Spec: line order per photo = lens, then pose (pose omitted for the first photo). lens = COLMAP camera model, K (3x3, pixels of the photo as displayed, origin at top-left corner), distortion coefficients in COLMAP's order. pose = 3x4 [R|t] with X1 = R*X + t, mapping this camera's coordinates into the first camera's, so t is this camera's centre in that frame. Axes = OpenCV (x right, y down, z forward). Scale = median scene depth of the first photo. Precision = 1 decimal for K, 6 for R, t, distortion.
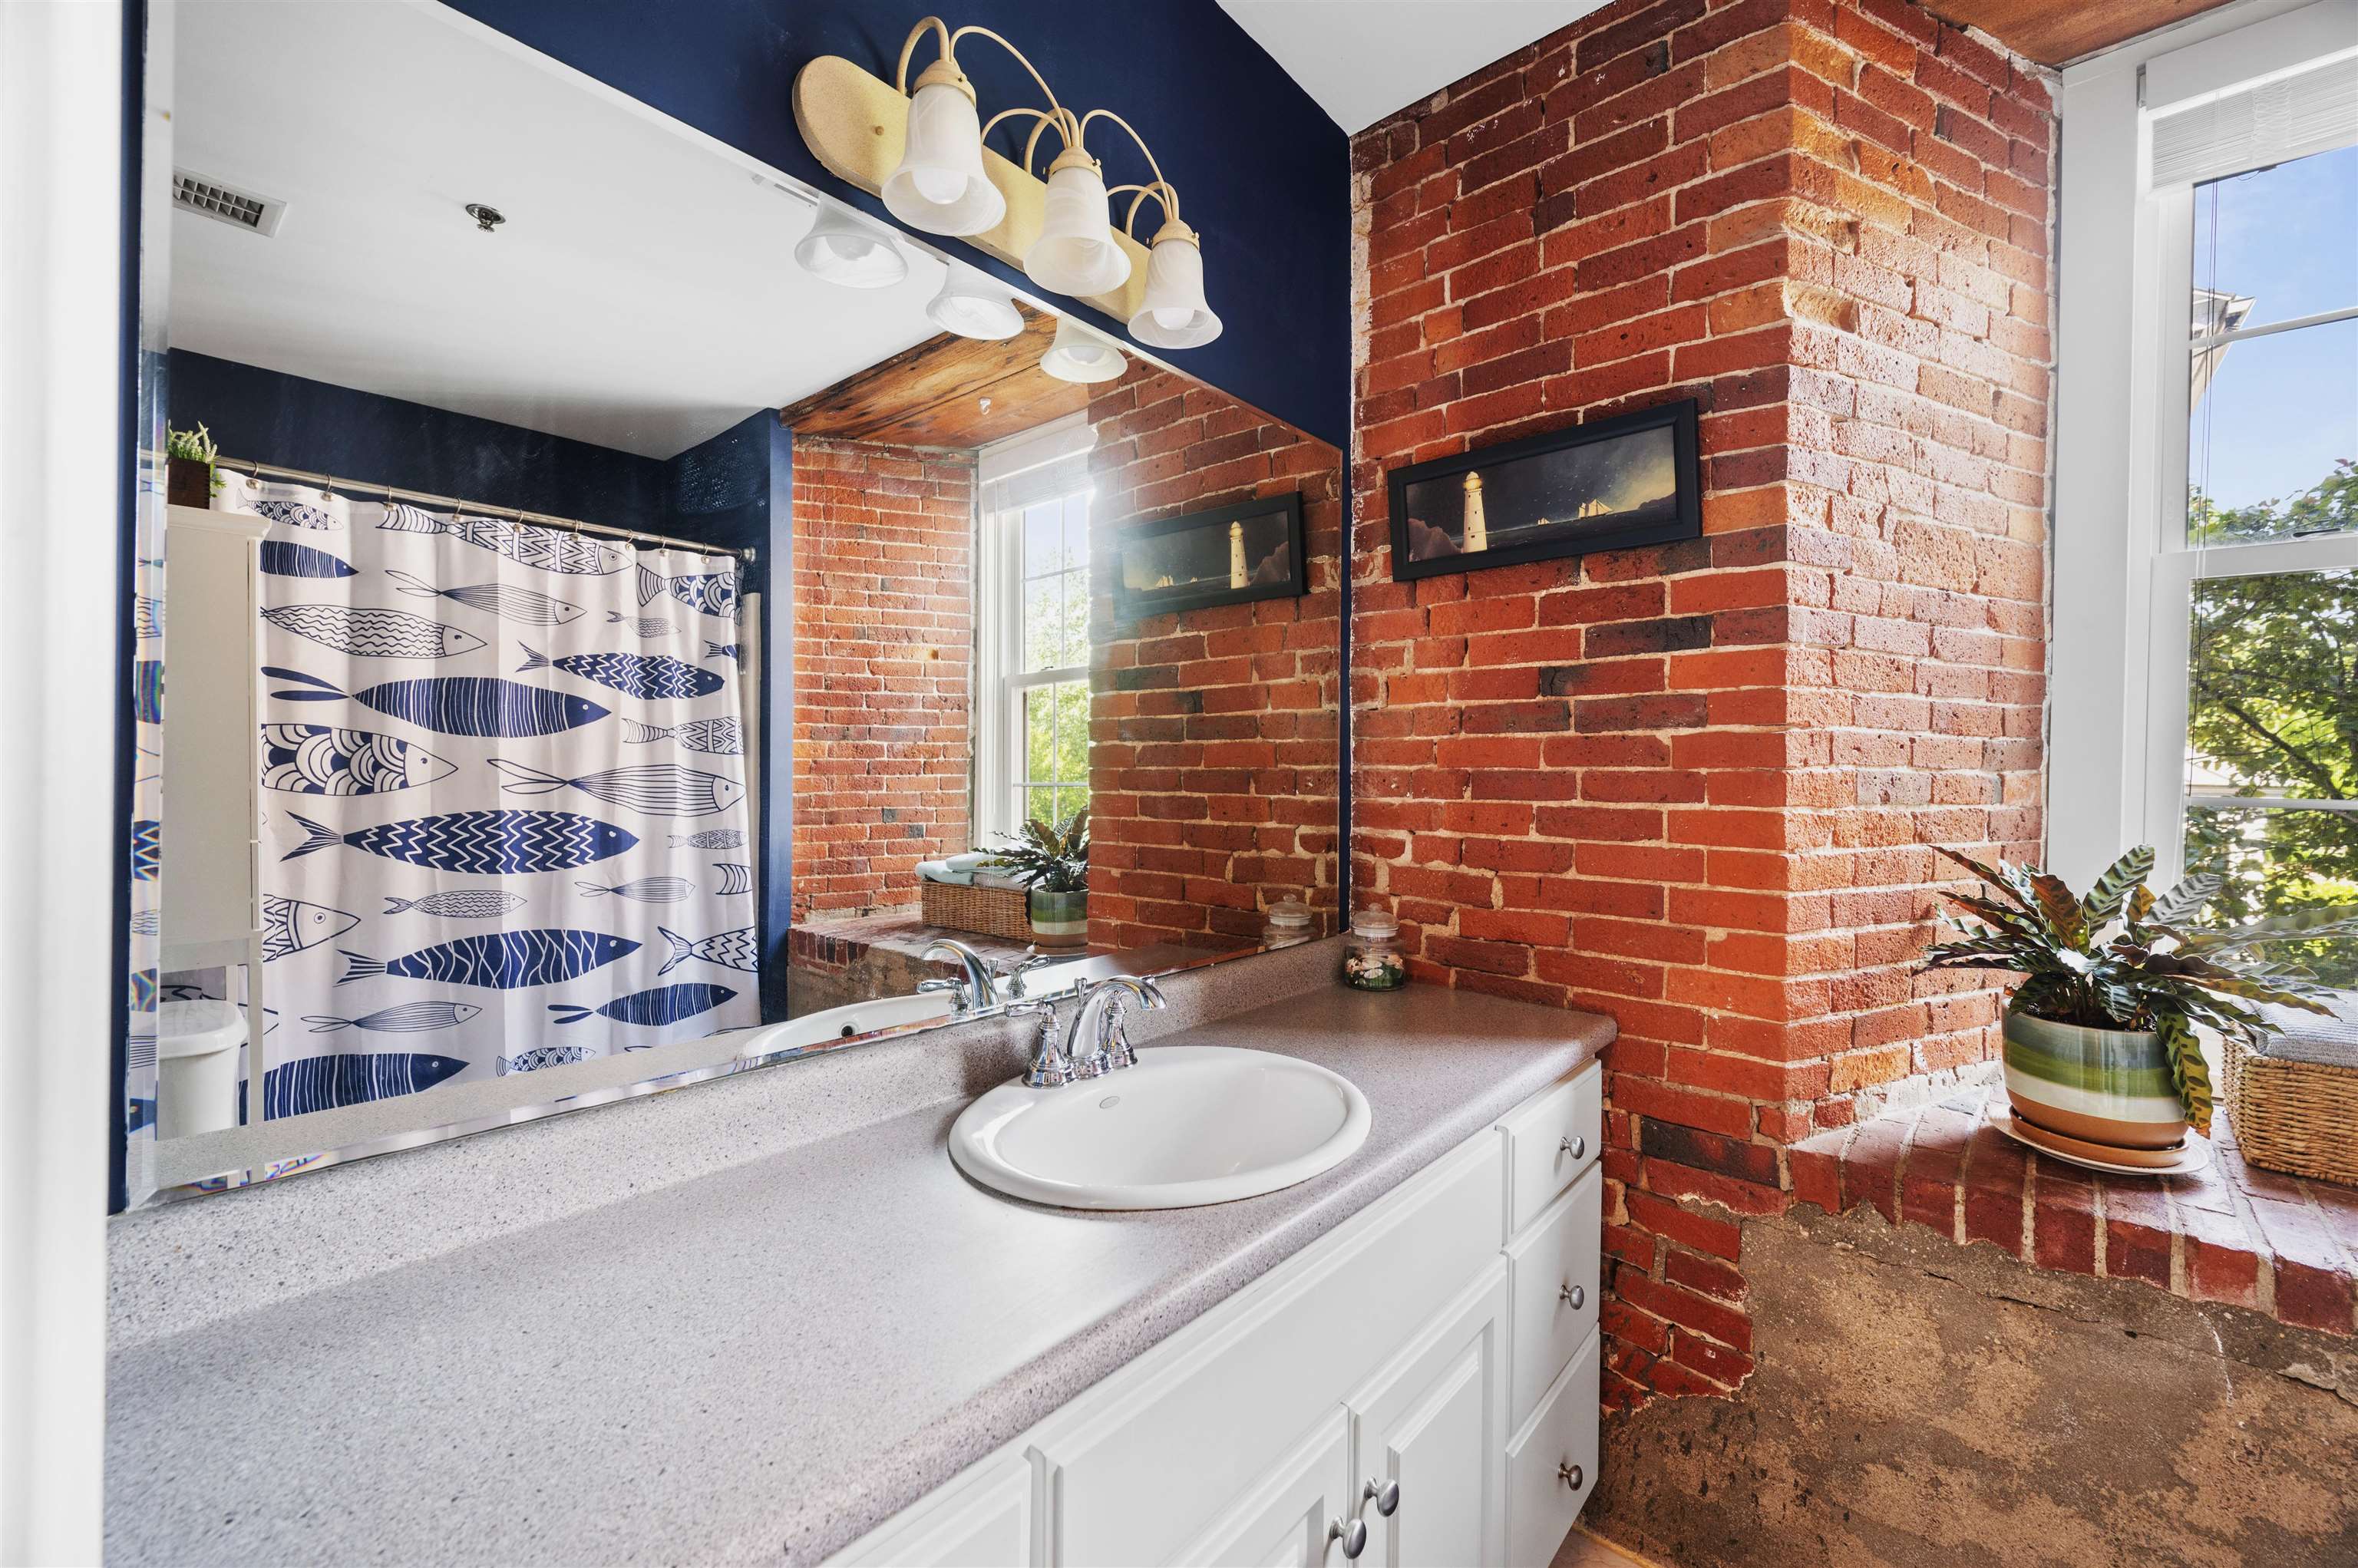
lens RADIAL K [[952.3, 0, 1181.0], [0, 952.3, 764.9], [0, 0, 1]] dist [-0.001333, -0.000015]
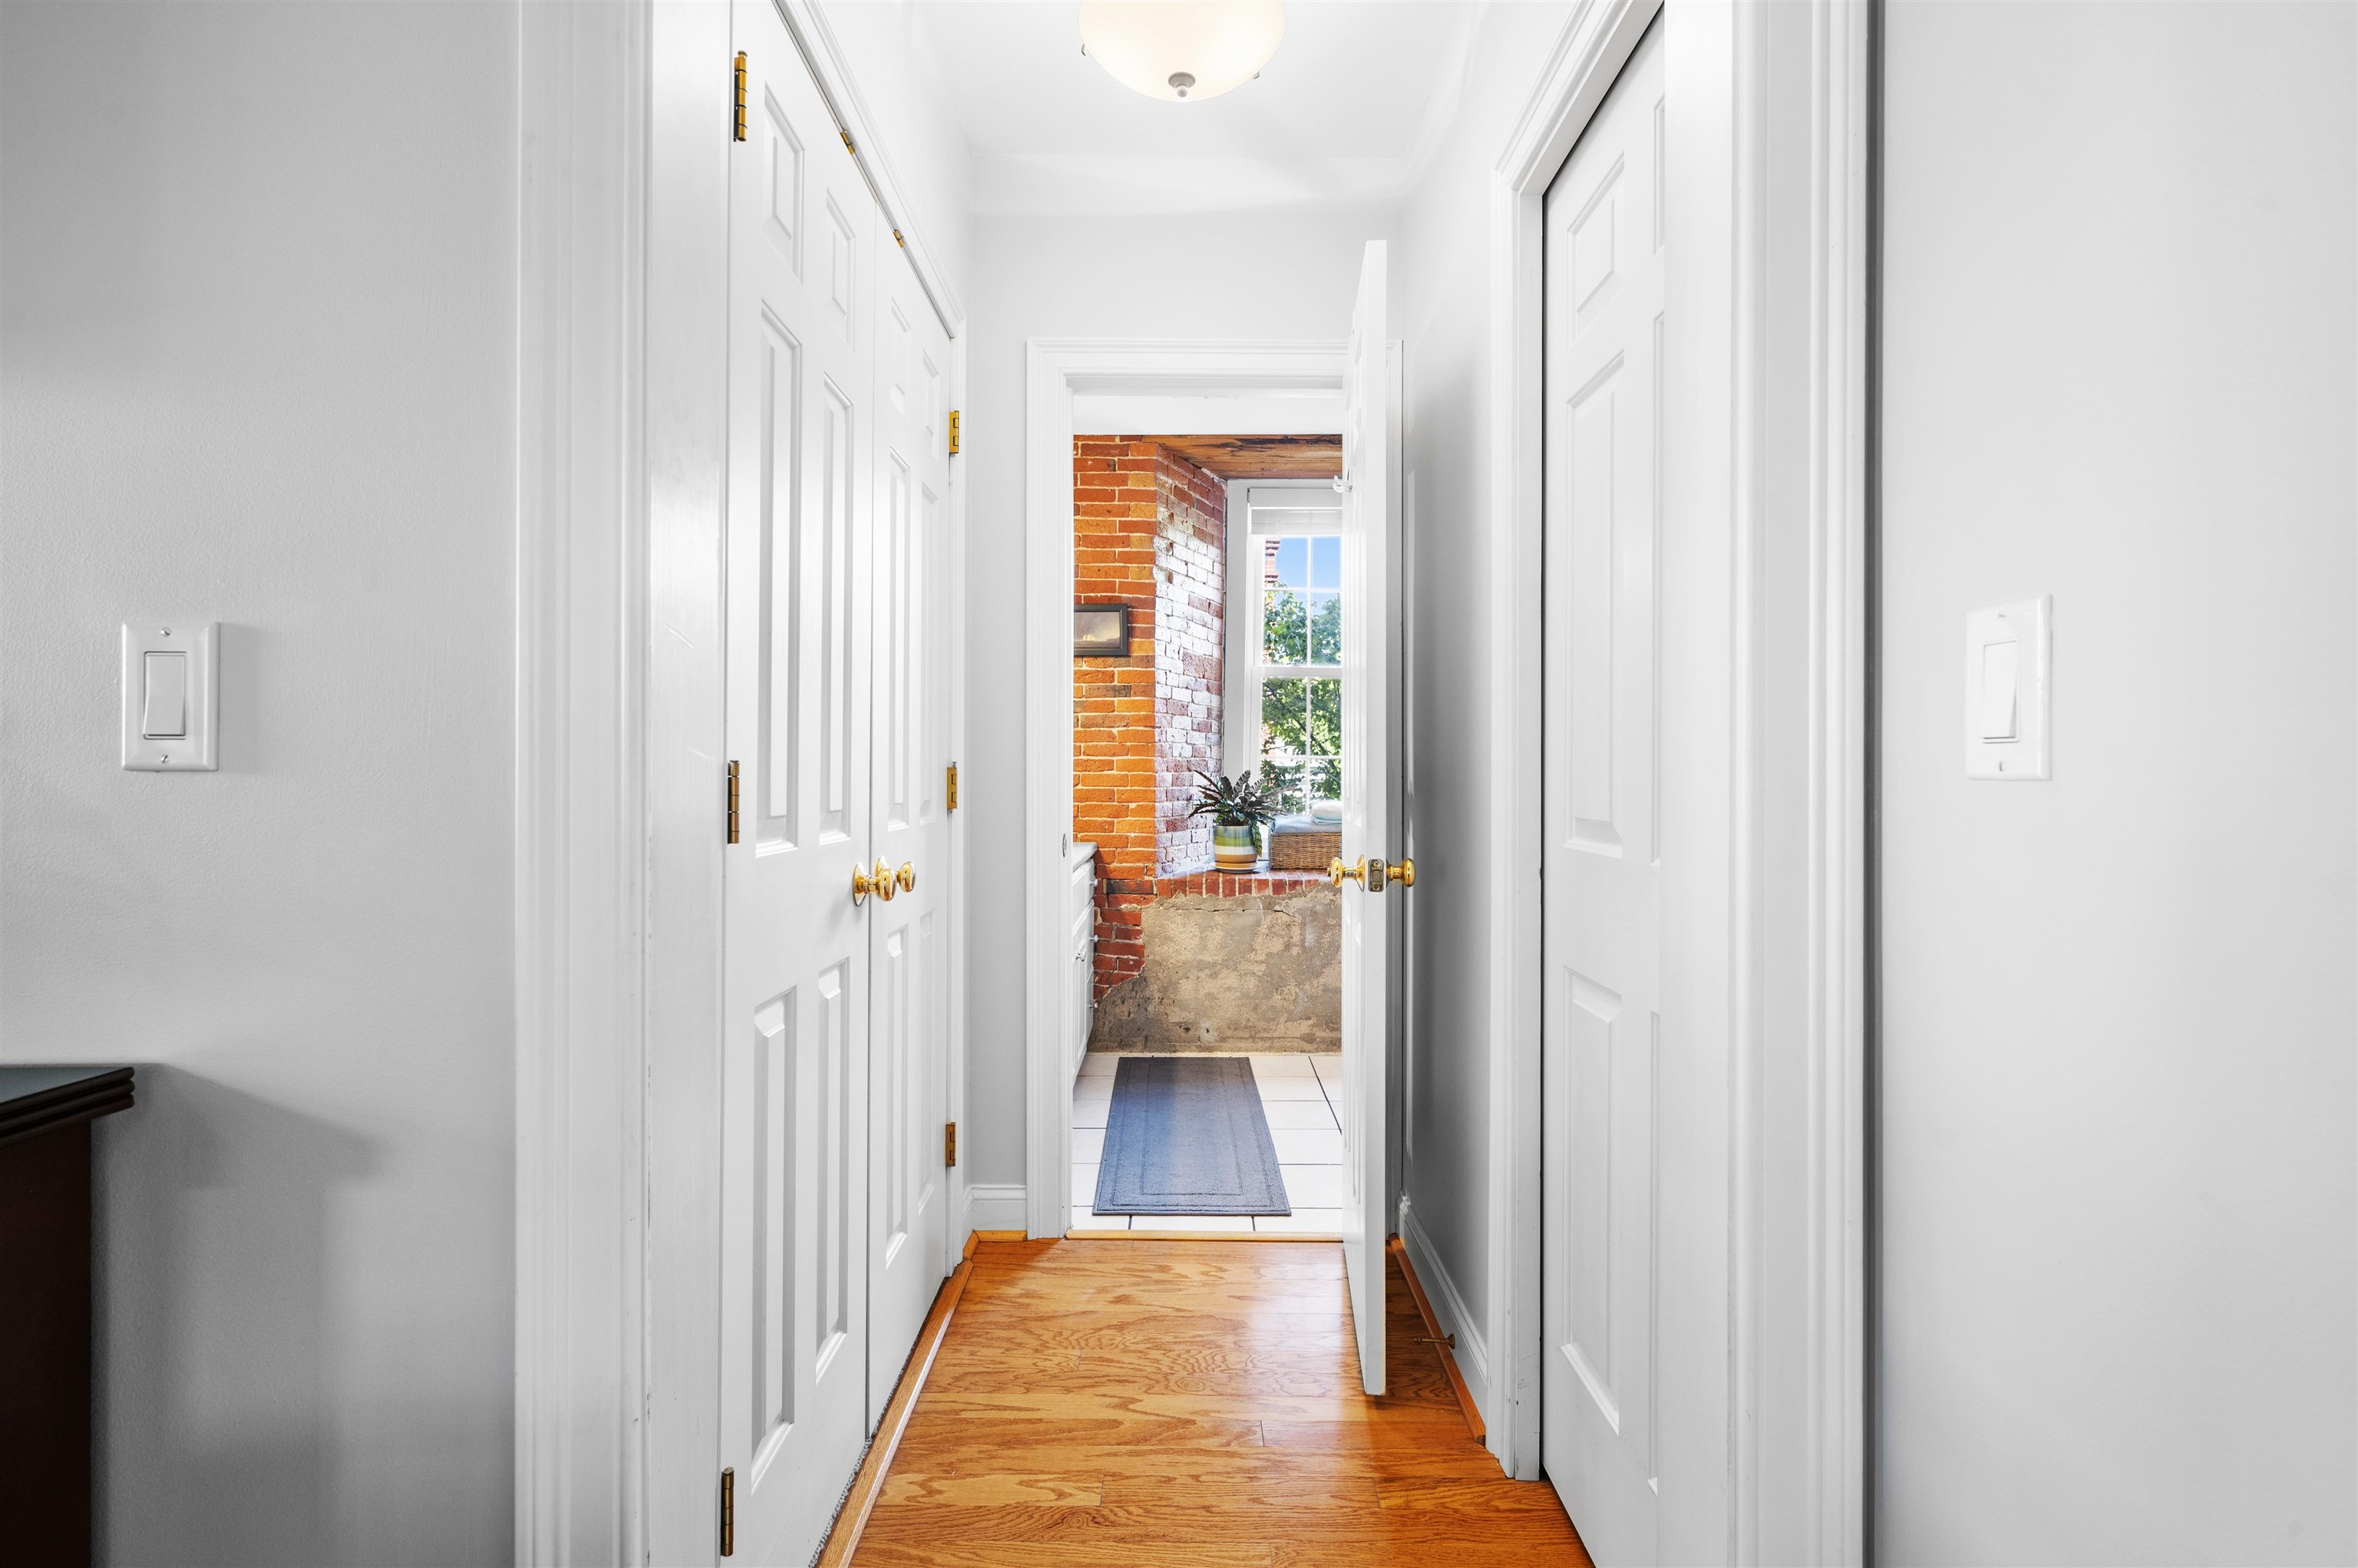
lens RADIAL K [[1117.4, 0, 1177.0], [0, 1117.4, 770.9], [0, 0, 1]] dist [-0.002014, -0.000036]
pose [[0.757481, -0.008222, 0.652805, -1.425968], [-0.000022, 0.999920, 0.012620, 0.043570], [-0.652857, -0.009574, 0.757421, -1.490525]]
